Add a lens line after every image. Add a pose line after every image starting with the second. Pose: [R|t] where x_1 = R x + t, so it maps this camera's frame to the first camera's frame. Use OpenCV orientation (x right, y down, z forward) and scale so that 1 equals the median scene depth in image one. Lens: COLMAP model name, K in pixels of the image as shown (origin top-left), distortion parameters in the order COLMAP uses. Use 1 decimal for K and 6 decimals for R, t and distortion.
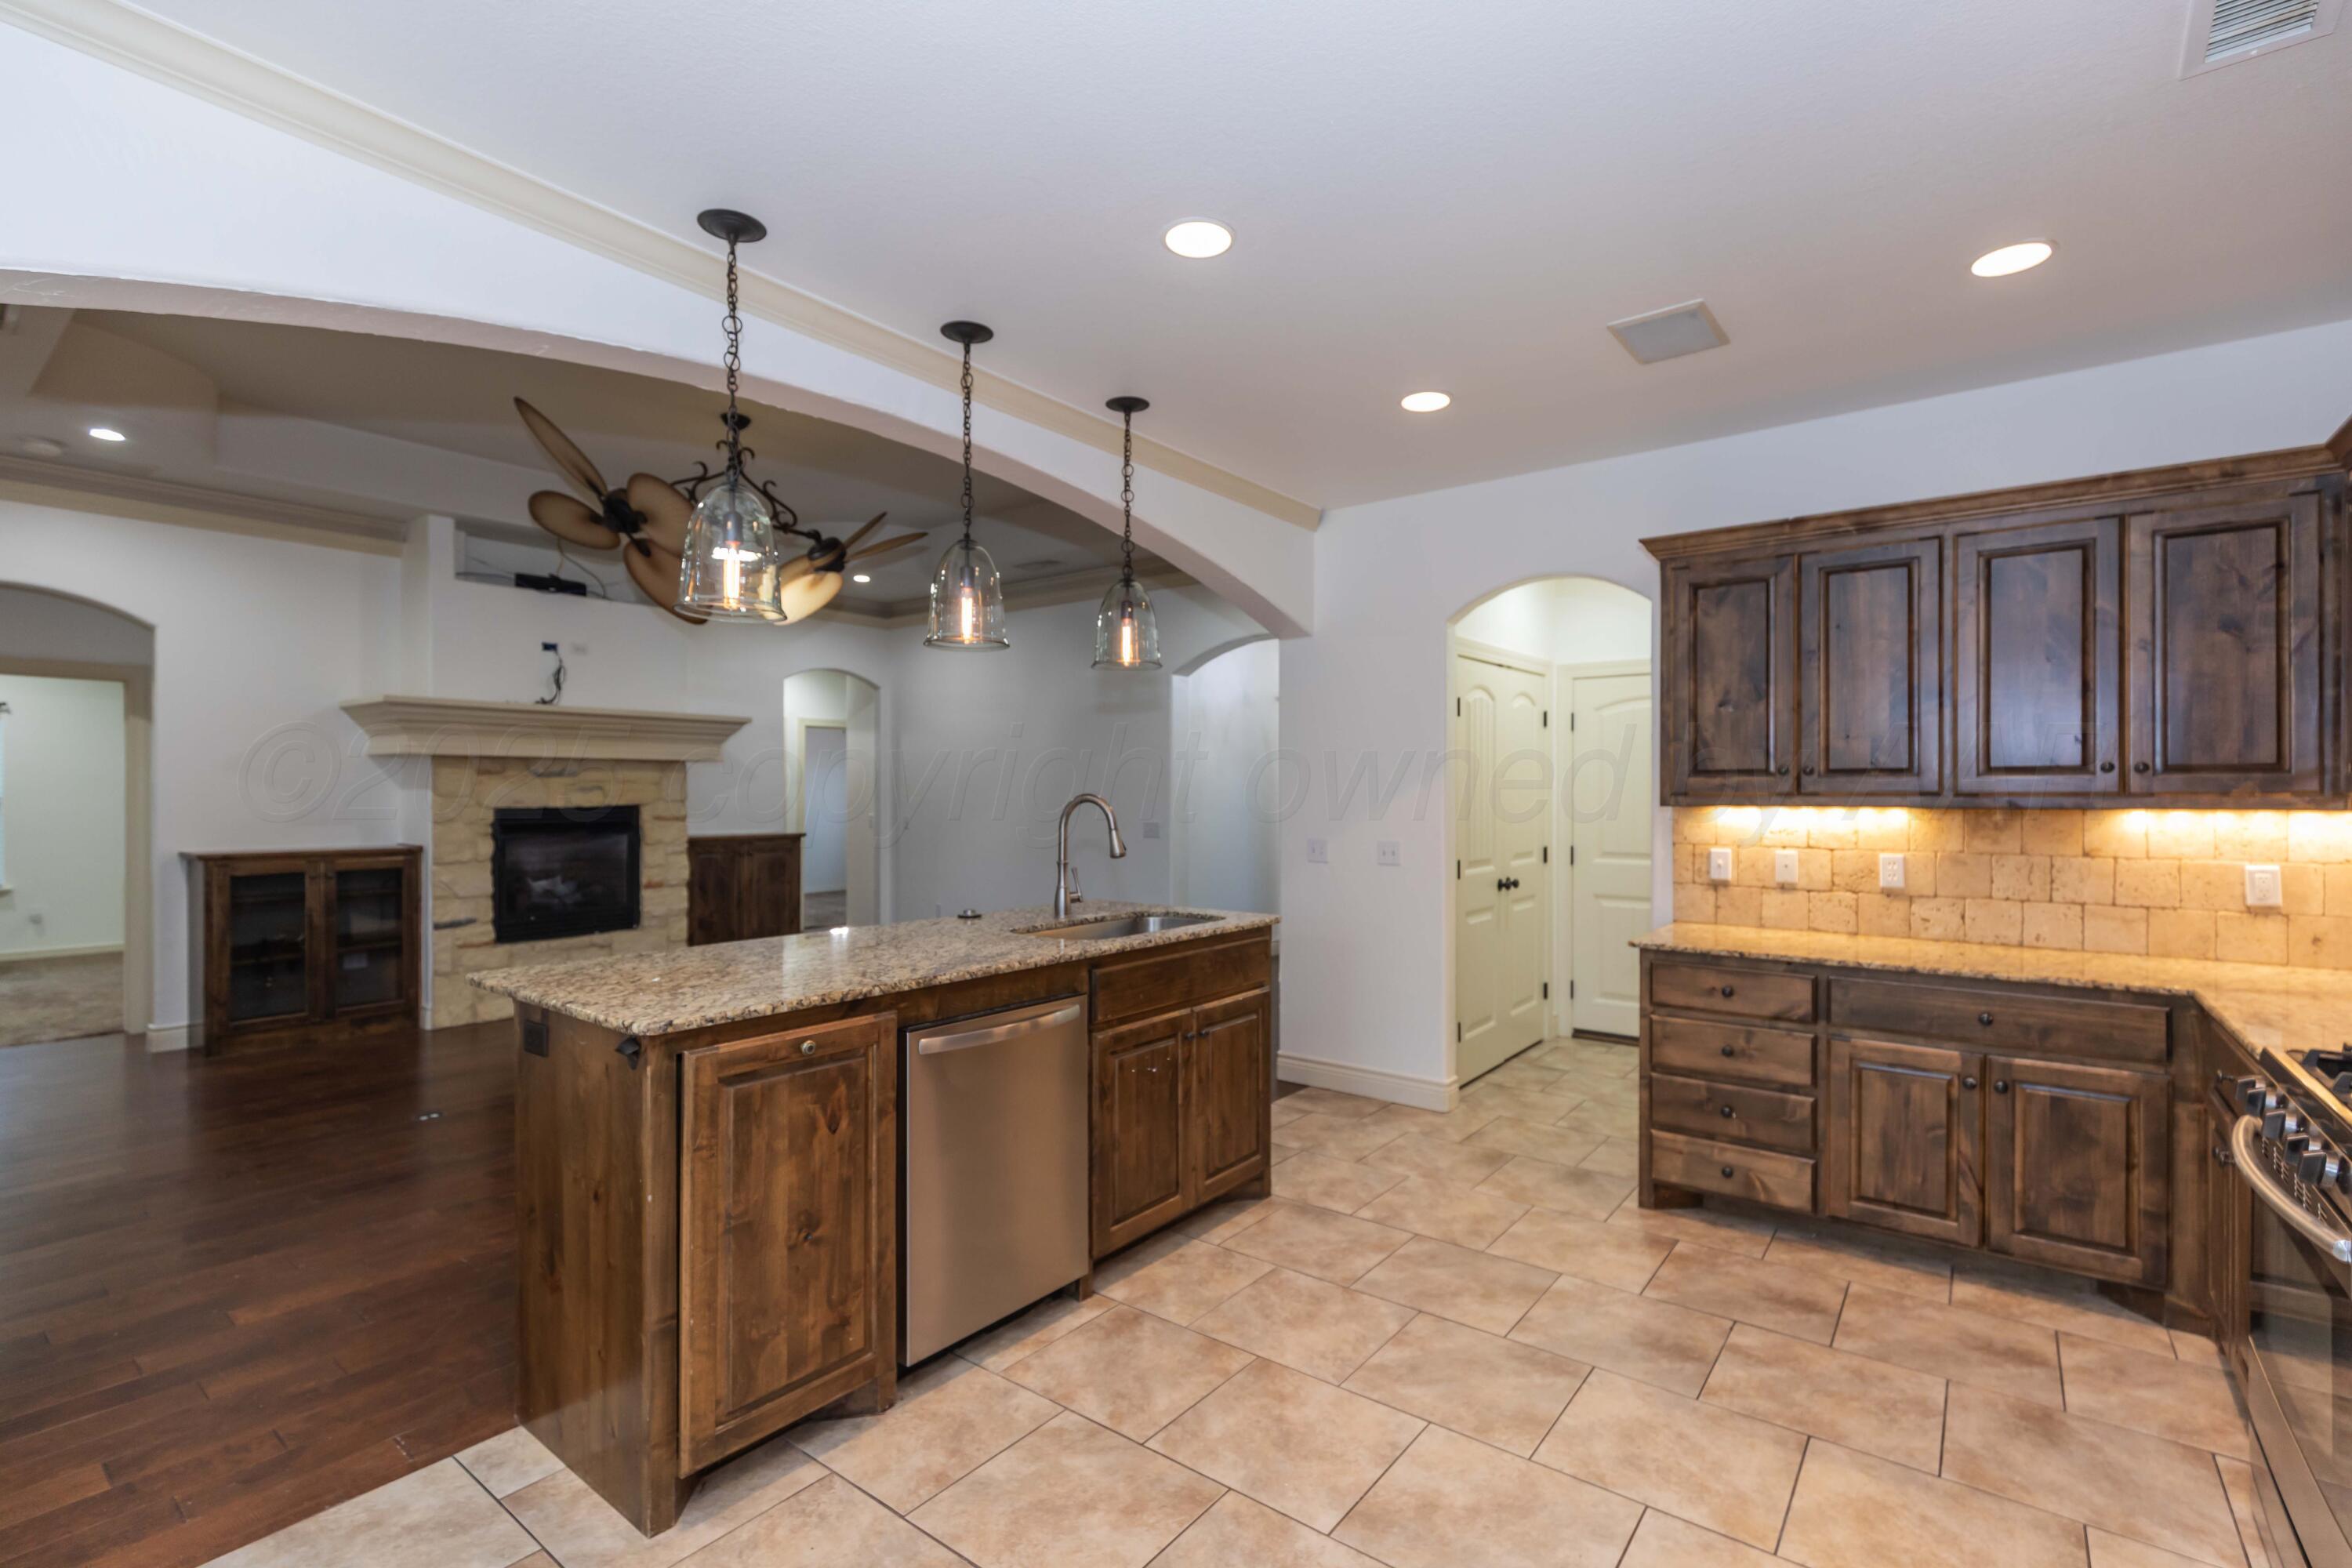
lens RADIAL K [[1068.2, 0, 1176.6], [0, 1068.2, 793.7], [0, 0, 1]] dist [0.007310, -0.000268]
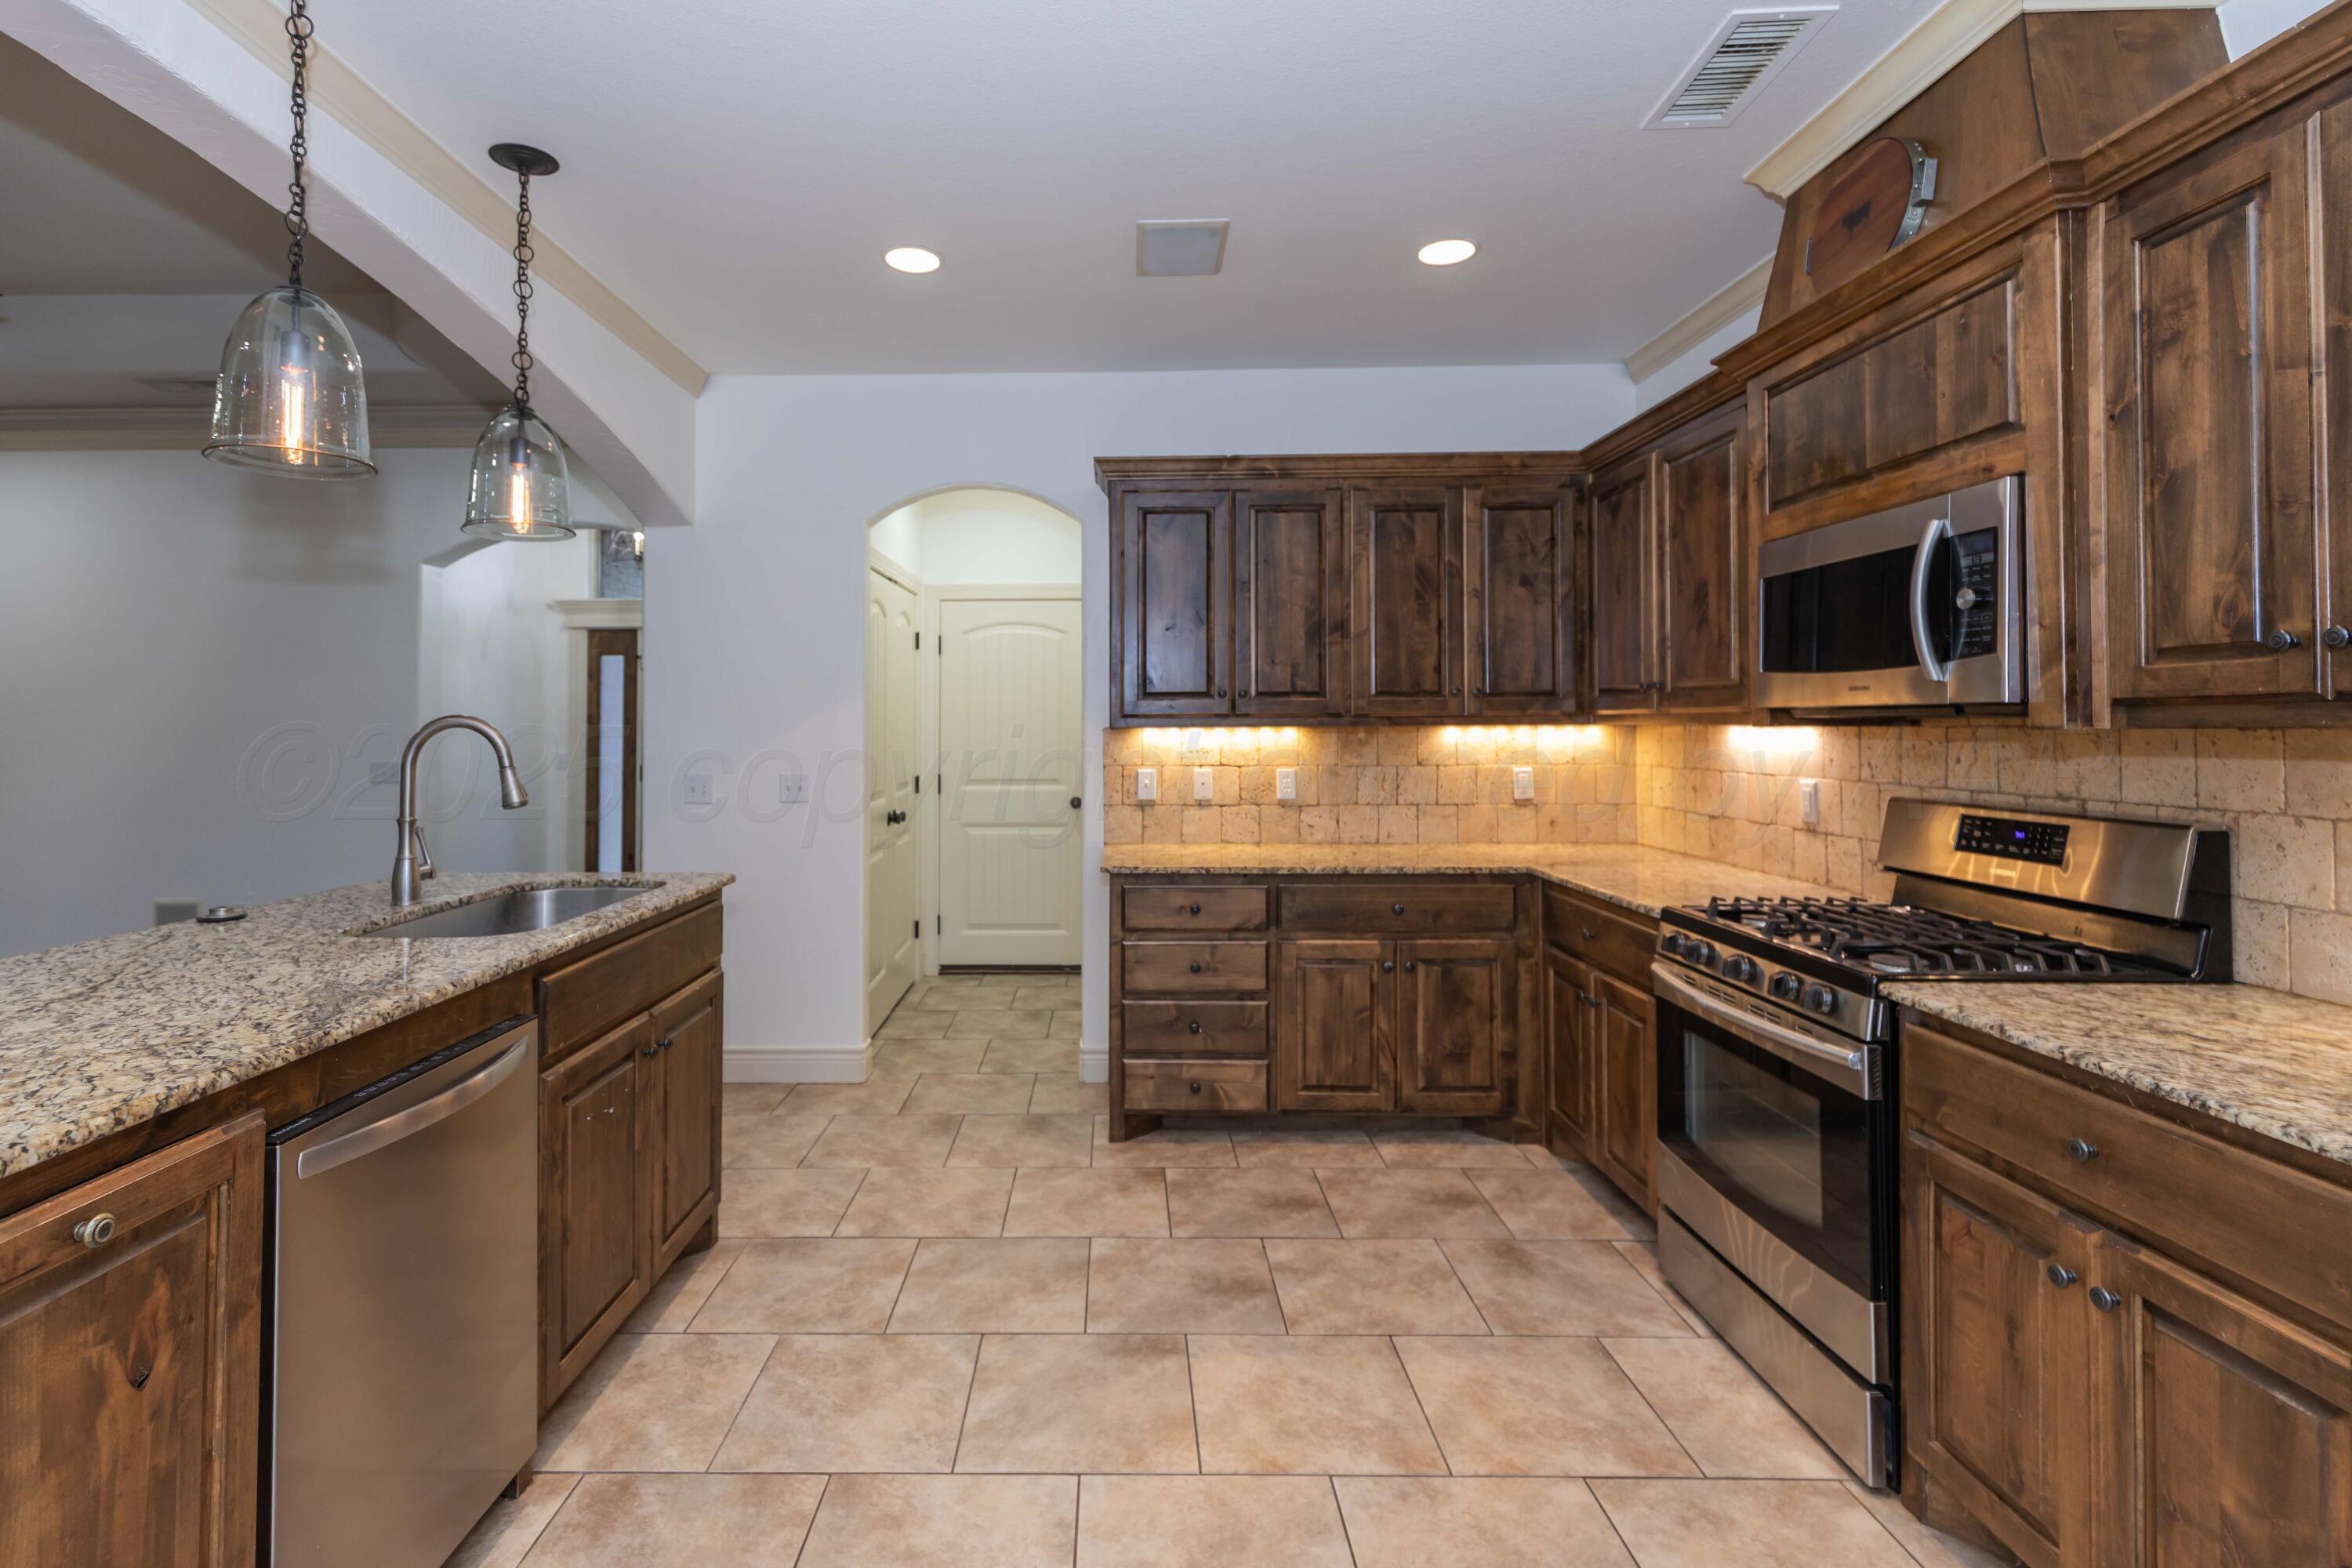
lens RADIAL K [[1102.9, 0, 1097.4], [0, 1102.9, 702.2], [0, 0, 1]] dist [0.015898, -0.000646]
pose [[0.800555, 0.006463, 0.599225, -0.179434], [0.006658, 0.999784, -0.019679, 0.008099], [-0.599223, 0.019744, 0.800339, 0.200782]]
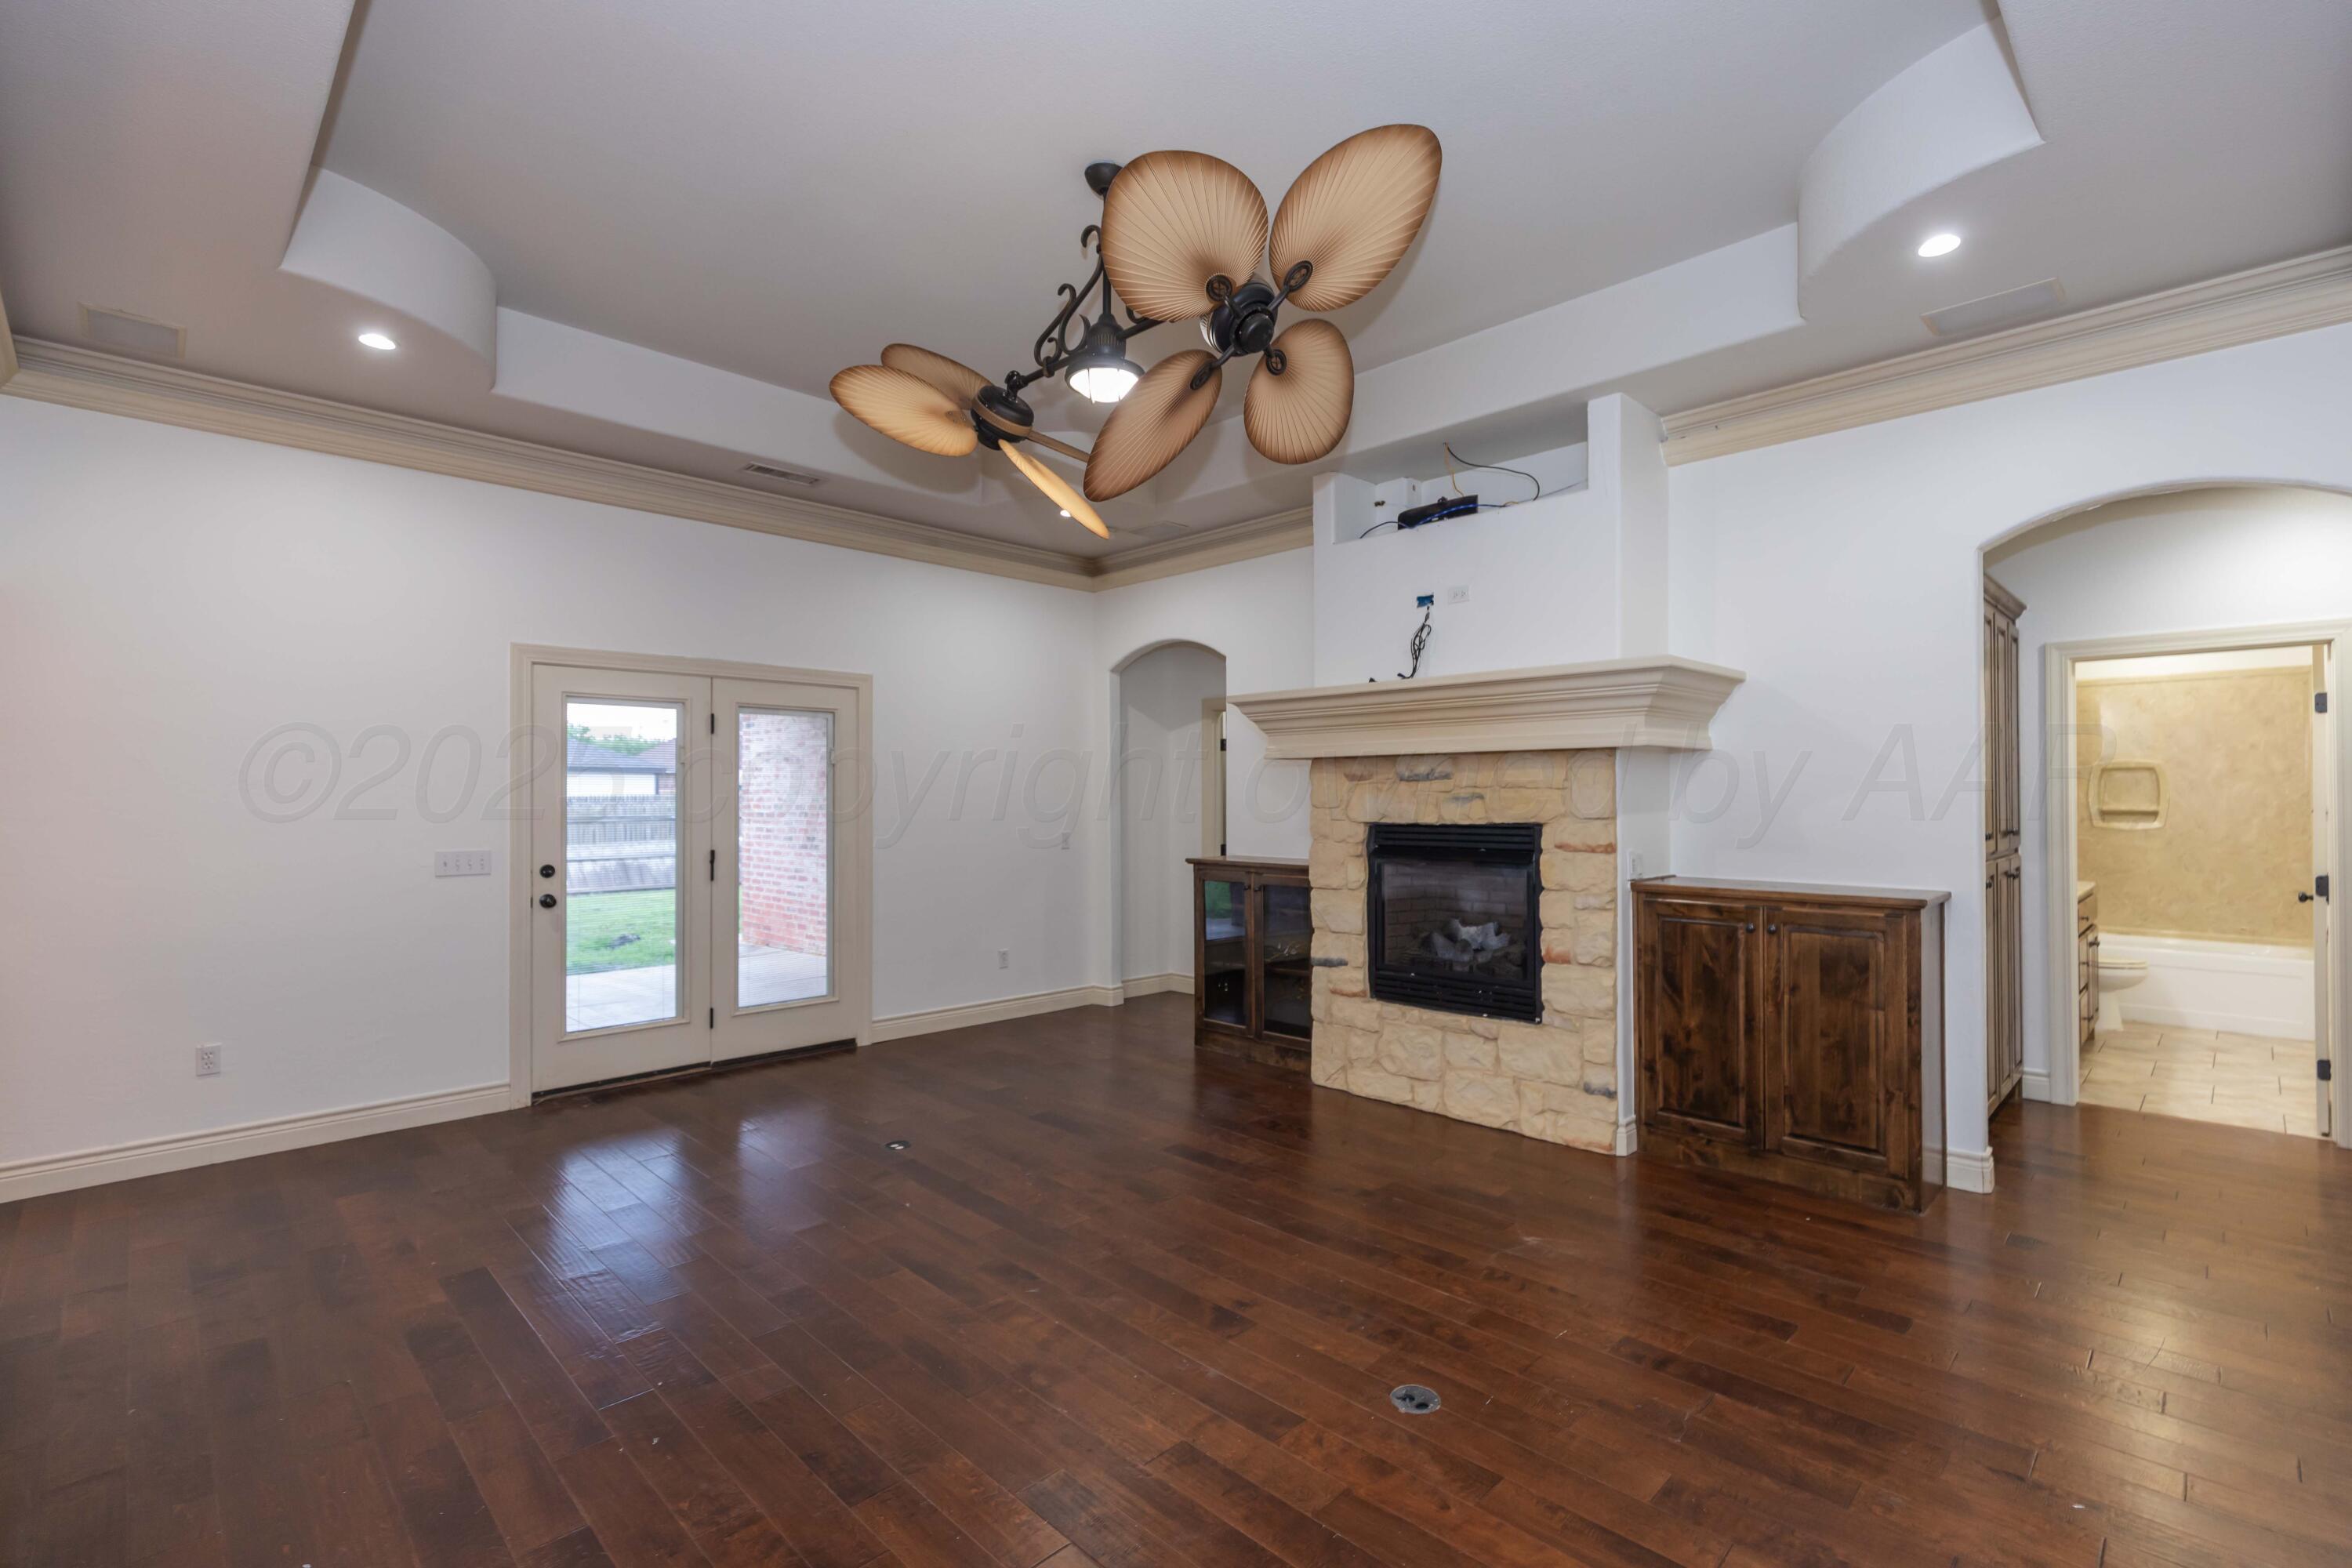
lens RADIAL K [[1036.3, 0, 1176.0], [0, 1036.3, 784.0], [0, 0, 1]] dist [0.000471, 0.000009]
pose [[-0.118577, -0.014925, -0.992833, 0.240300], [-0.001473, 0.999889, -0.014855, -0.006327], [0.992944, -0.000299, -0.118586, 1.784633]]
